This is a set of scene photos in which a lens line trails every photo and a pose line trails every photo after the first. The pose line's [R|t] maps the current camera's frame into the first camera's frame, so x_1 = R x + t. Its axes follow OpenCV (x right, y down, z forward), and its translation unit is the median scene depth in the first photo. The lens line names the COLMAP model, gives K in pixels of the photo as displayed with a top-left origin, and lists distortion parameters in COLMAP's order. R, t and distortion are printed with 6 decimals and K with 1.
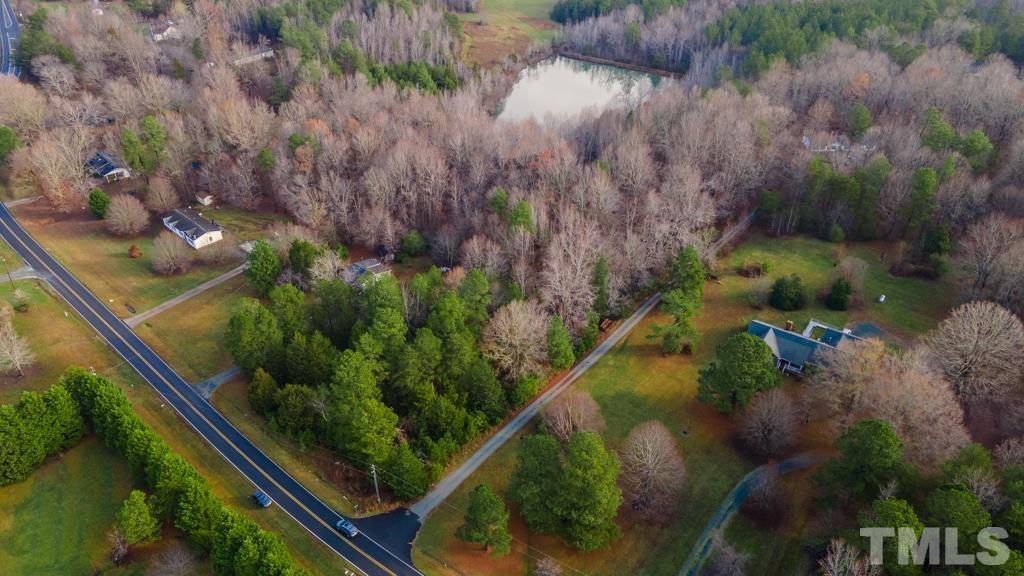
lens RADIAL K [[743.0, 0, 510.9], [0, 743.0, 283.3], [0, 0, 1]] dist [0.032699, 0.027792]
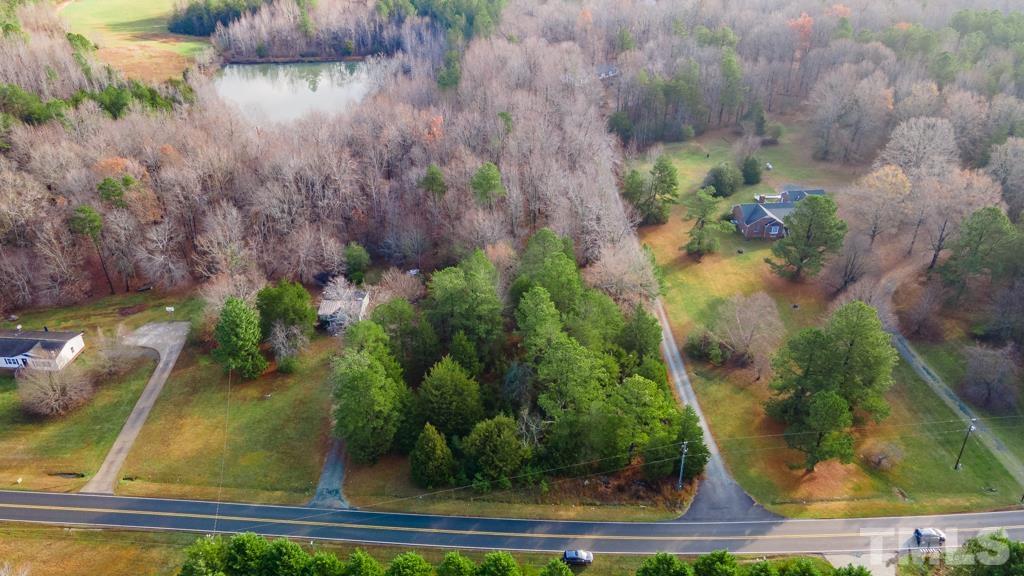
lens RADIAL K [[743.0, 0, 510.9], [0, 743.0, 283.3], [0, 0, 1]] dist [0.032699, 0.027792]
pose [[0.771116, -0.335189, 0.541322, -0.502511], [0.353089, 0.932618, 0.074505, -0.030853], [-0.529820, 0.133683, 0.837508, 0.257309]]
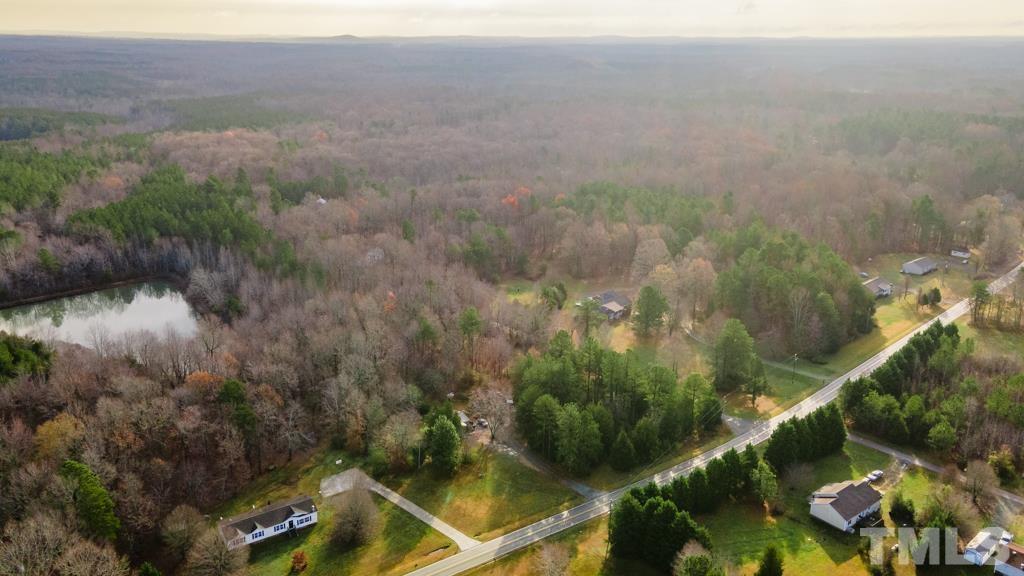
lens RADIAL K [[743.0, 0, 510.9], [0, 743.0, 283.3], [0, 0, 1]] dist [0.032699, 0.027792]
pose [[0.221487, -0.299852, 0.927918, -1.185172], [0.535881, 0.832423, 0.141083, -0.298156], [-0.814724, 0.466005, 0.345056, 0.478207]]
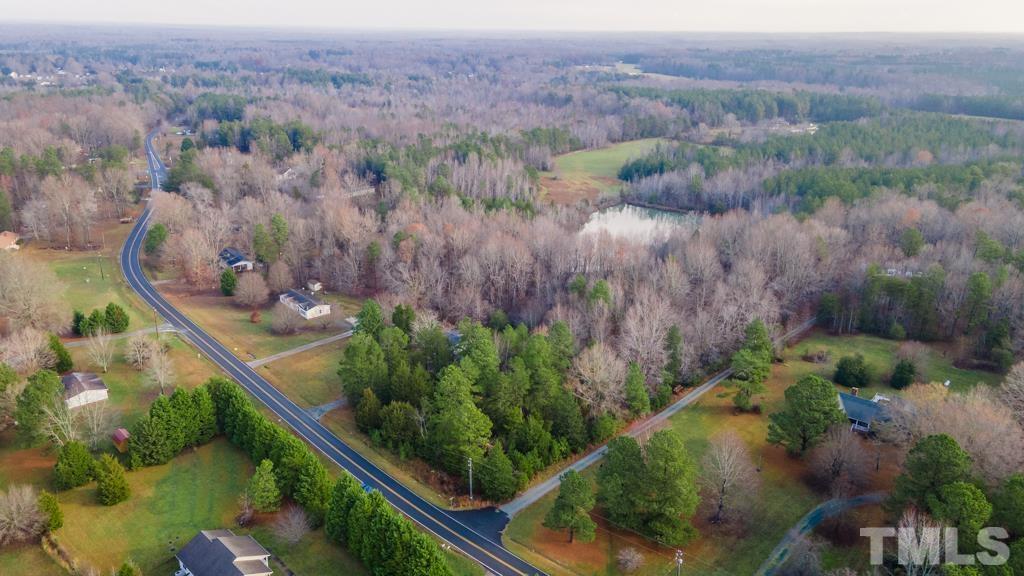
lens RADIAL K [[743.0, 0, 510.9], [0, 743.0, 283.3], [0, 0, 1]] dist [0.032699, 0.027792]
pose [[0.996241, 0.039509, -0.077091, -0.034349], [-0.057295, 0.968002, -0.244314, 0.178189], [0.064971, 0.247812, 0.966627, -0.088632]]
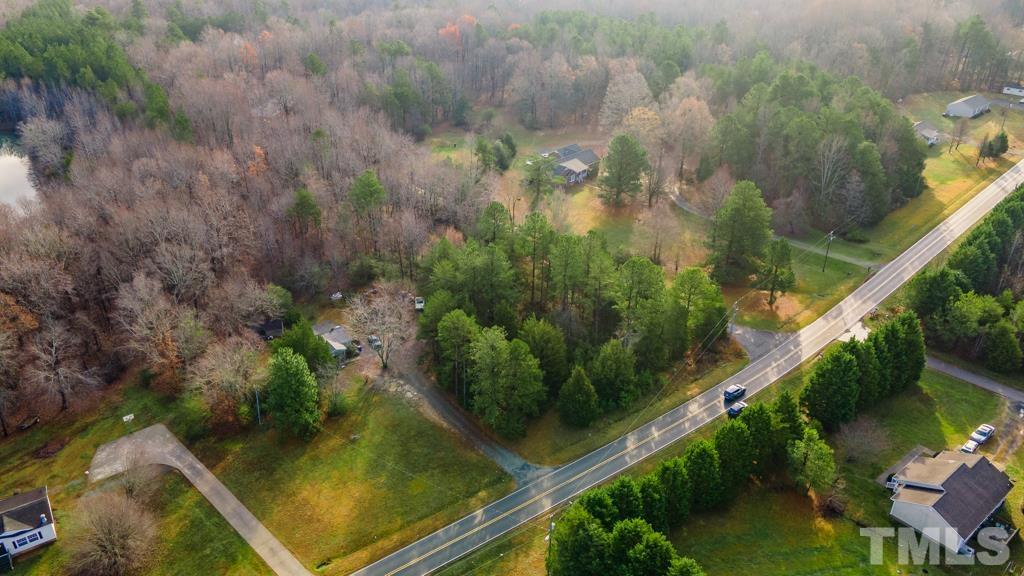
lens RADIAL K [[707.2, 0, 498.0], [0, 707.2, 284.1], [0, 0, 1]] dist [0.043504, 0.001920]
pose [[0.201847, -0.477002, 0.855410, -0.767162], [0.540314, 0.782692, 0.308957, -0.184468], [-0.816895, 0.399829, 0.415715, 0.574971]]
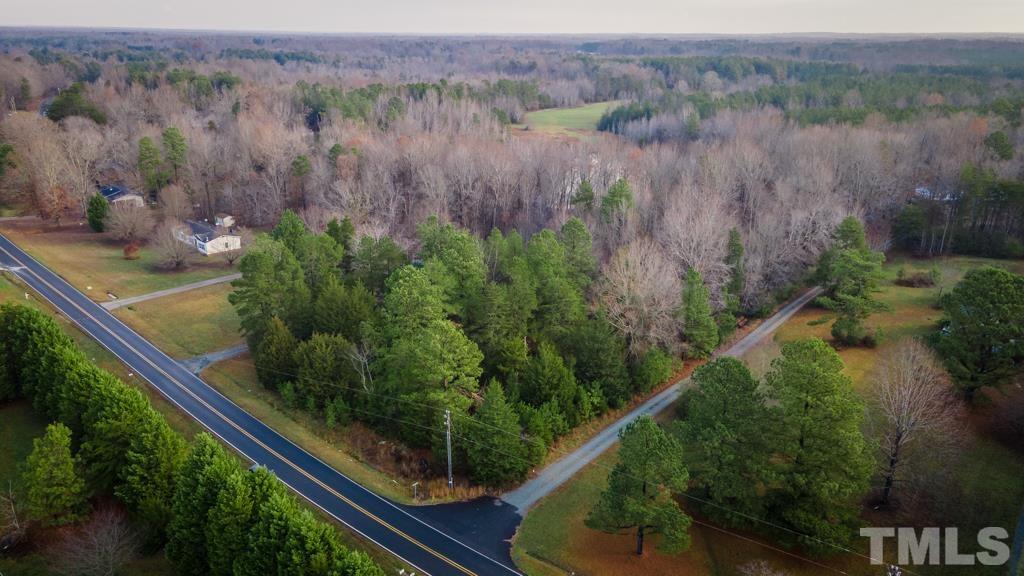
lens RADIAL K [[743.0, 0, 510.9], [0, 743.0, 283.3], [0, 0, 1]] dist [0.032699, 0.027792]
pose [[0.999634, 0.014233, -0.022993, -0.082523], [-0.019575, 0.967490, -0.252152, 0.203790], [0.018657, 0.252510, 0.967414, 0.260545]]
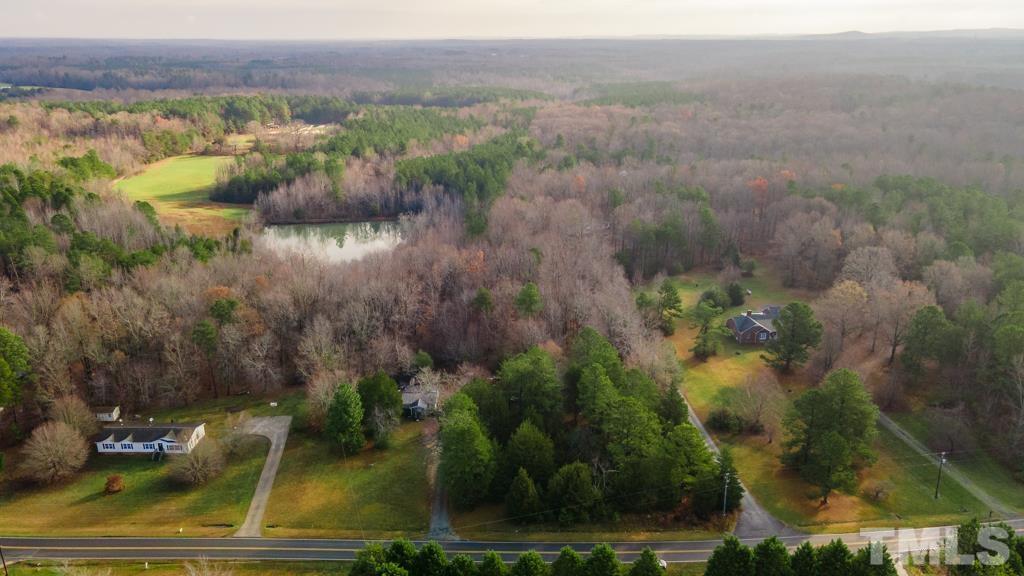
lens RADIAL K [[719.1, 0, 524.5], [0, 719.1, 286.4], [0, 0, 1]] dist [0.028487, 0.035812]
pose [[0.729947, -0.222240, 0.646364, -0.688489], [0.375371, 0.920635, -0.107369, 0.006305], [-0.571204, 0.321000, 0.755437, 0.204977]]
